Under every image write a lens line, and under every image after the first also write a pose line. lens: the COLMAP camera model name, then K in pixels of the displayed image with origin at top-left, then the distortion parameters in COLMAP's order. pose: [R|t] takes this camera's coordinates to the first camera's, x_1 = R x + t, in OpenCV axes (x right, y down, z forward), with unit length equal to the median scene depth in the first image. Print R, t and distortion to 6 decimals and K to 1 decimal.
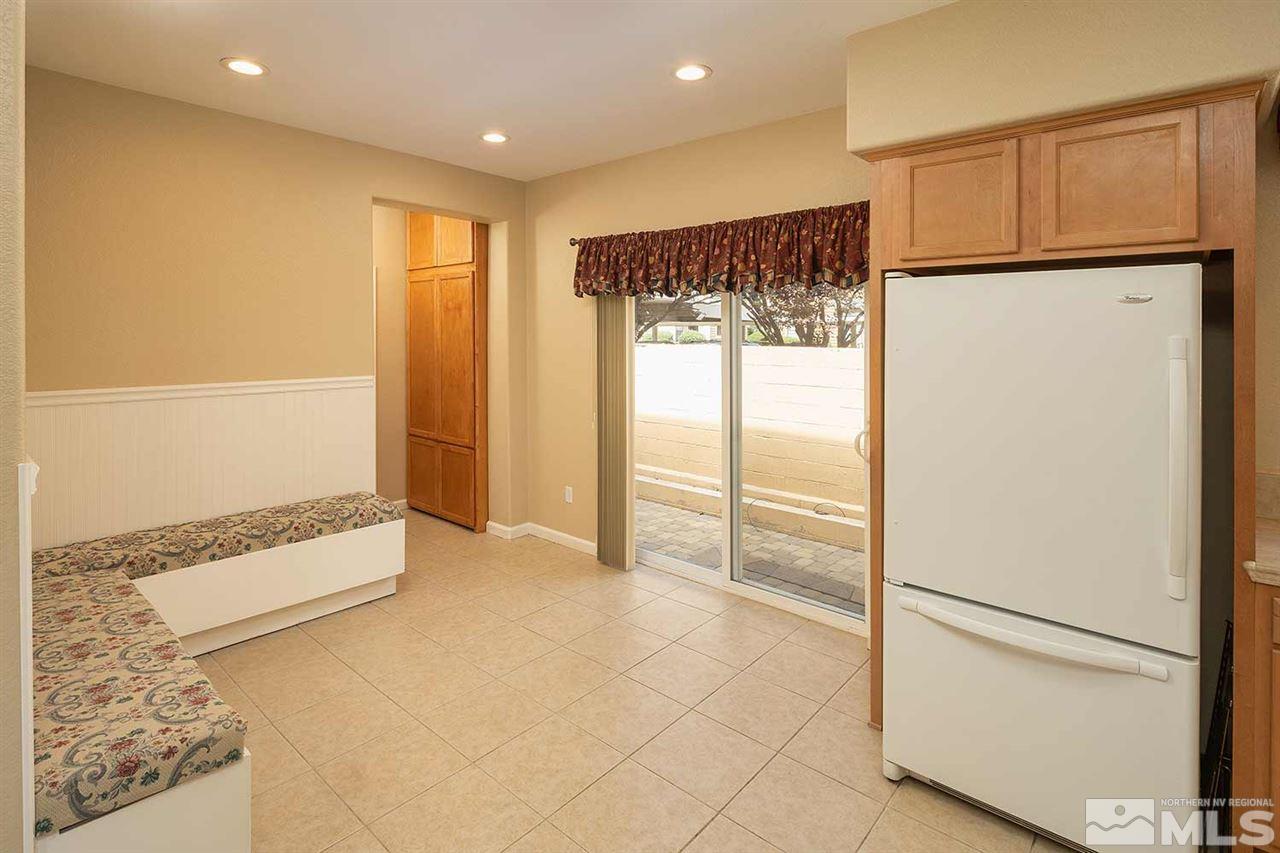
lens RADIAL K [[626.6, 0, 638.1], [0, 626.6, 334.4], [0, 0, 1]] dist [-0.000091, -0.002034]
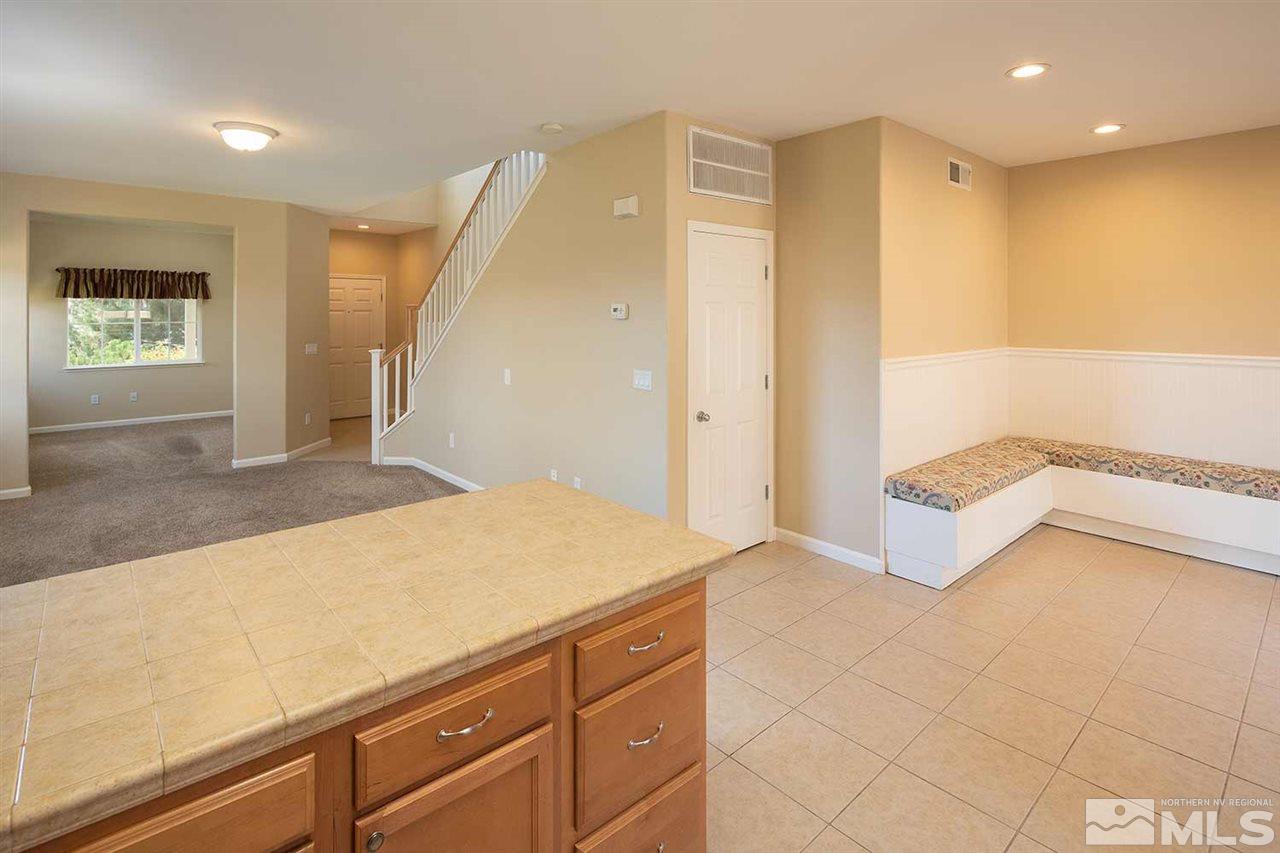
lens RADIAL K [[631.1, 0, 641.8], [0, 631.1, 352.9], [0, 0, 1]] dist [-0.000493, 0.000304]
pose [[-0.122570, 0.049420, -0.991229, 0.721211], [-0.005314, 0.998712, 0.050450, 0.018364], [0.992446, 0.011451, -0.122150, 0.099973]]
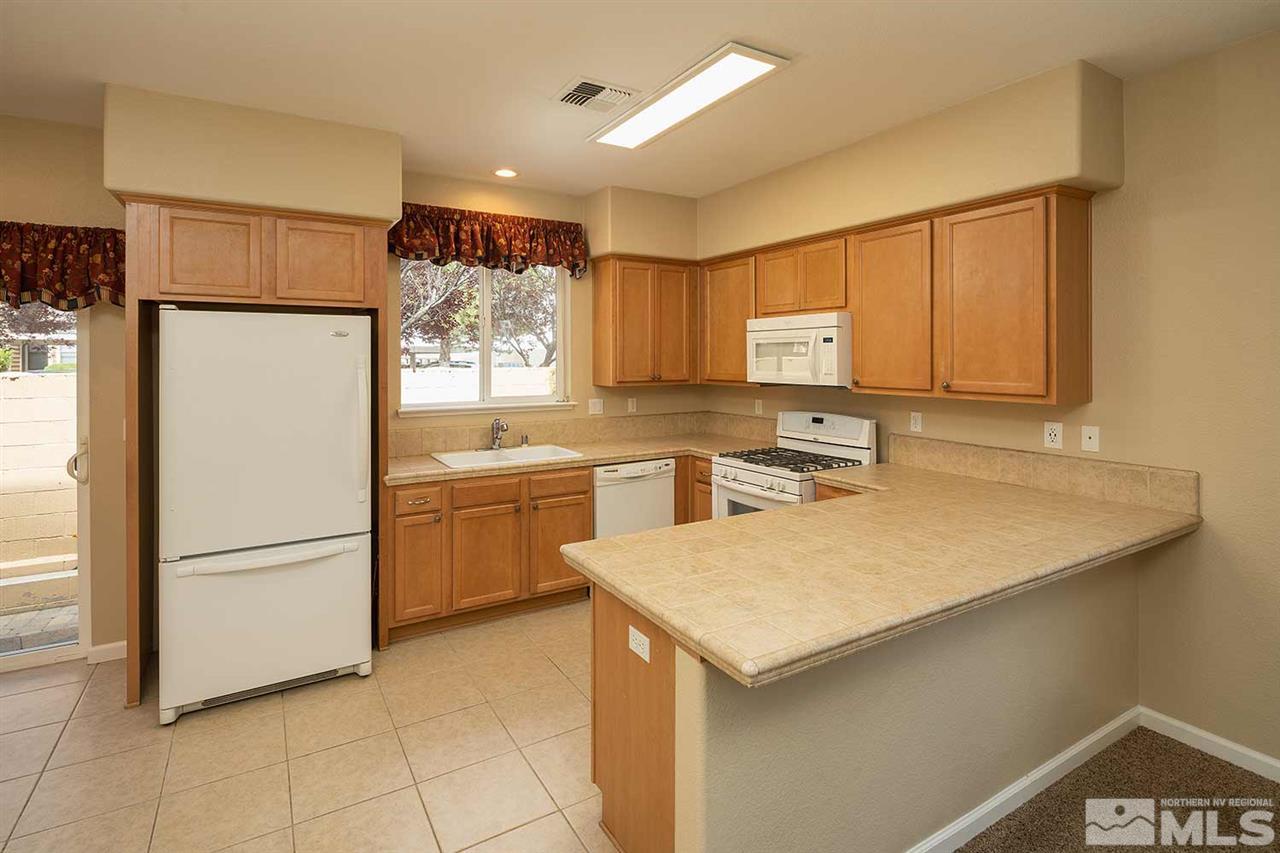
lens RADIAL K [[626.8, 0, 631.9], [0, 626.8, 353.7], [0, 0, 1]] dist [0.003575, -0.000085]
pose [[0.309995, -0.003134, 0.950733, -0.296294], [0.005851, 0.999982, 0.001388, -0.000655], [-0.950720, 0.005132, 0.310008, -0.145052]]
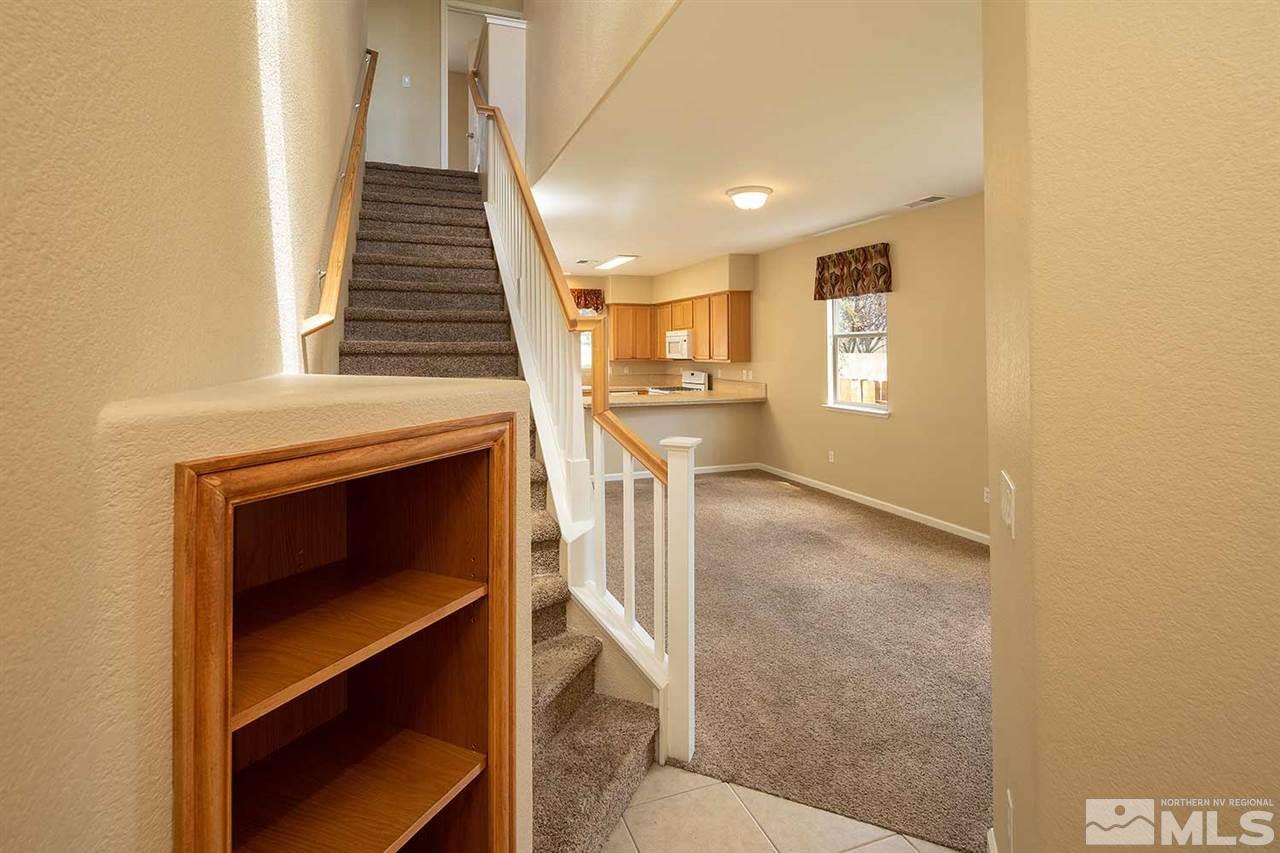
lens RADIAL K [[626.6, 0, 638.1], [0, 626.6, 334.4], [0, 0, 1]] dist [-0.000091, -0.002034]
pose [[0.466609, 0.014071, 0.884352, -1.629359], [0.007418, 0.999776, -0.019821, 0.004493], [-0.884432, 0.015809, 0.466400, -1.178680]]
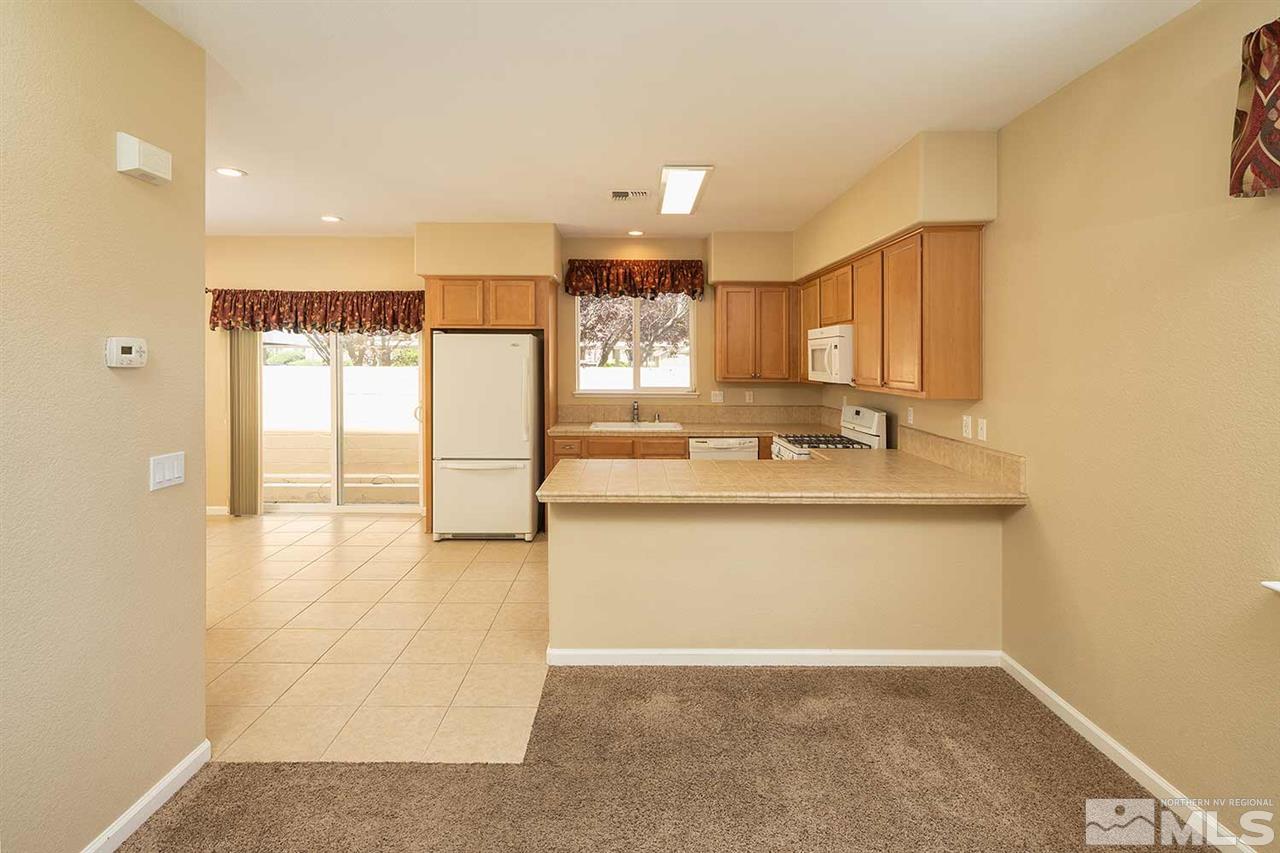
lens RADIAL K [[626.8, 0, 631.9], [0, 626.8, 353.7], [0, 0, 1]] dist [0.003575, -0.000085]
pose [[0.749143, 0.001820, 0.662406, -0.394764], [0.001567, 0.999989, -0.004520, -0.000098], [-0.662406, 0.004424, 0.749132, -0.821075]]
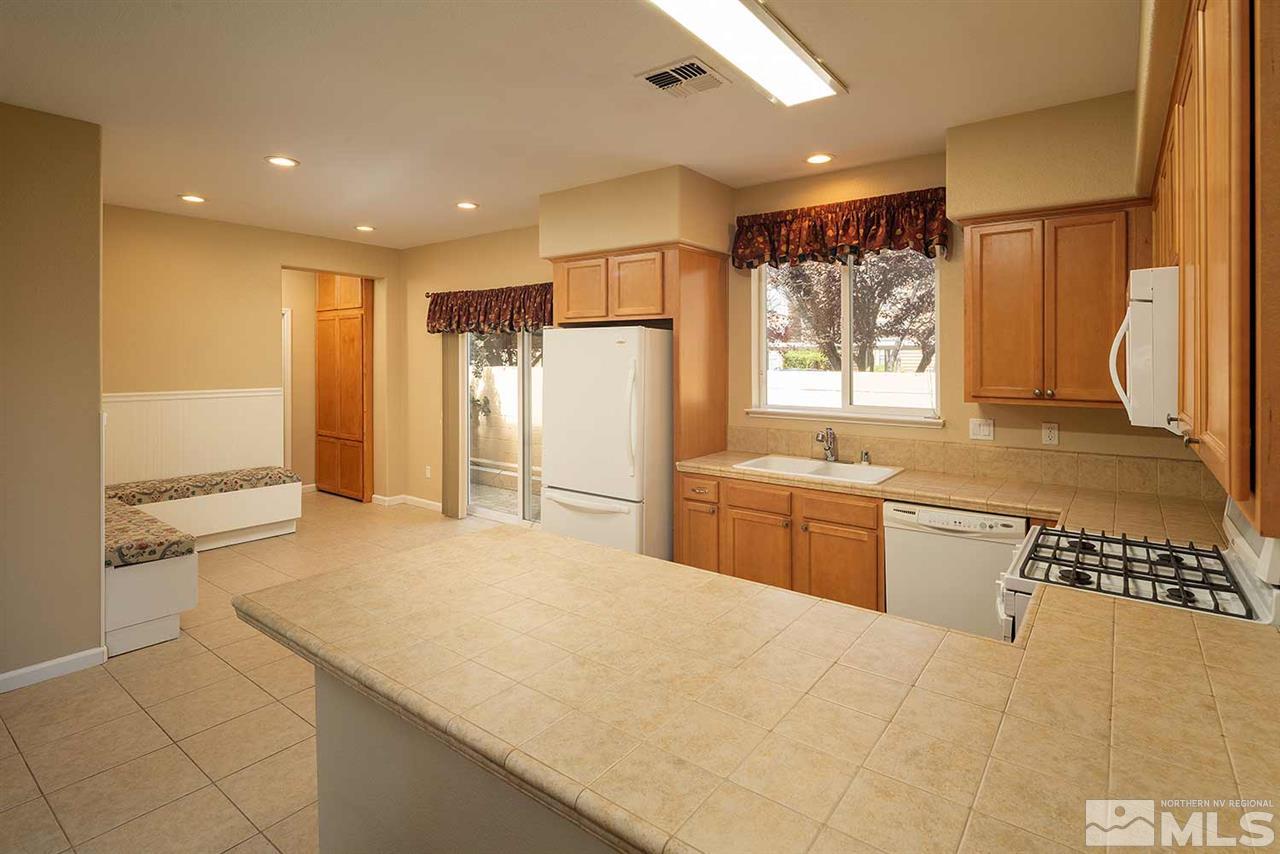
lens RADIAL K [[631.1, 0, 641.8], [0, 631.1, 353.4], [0, 0, 1]] dist [-0.000493, 0.000304]
pose [[0.997562, -0.003062, 0.069725, 0.355946], [0.003721, 0.999950, -0.009320, 0.002673], [-0.069693, 0.009557, 0.997523, -0.602378]]
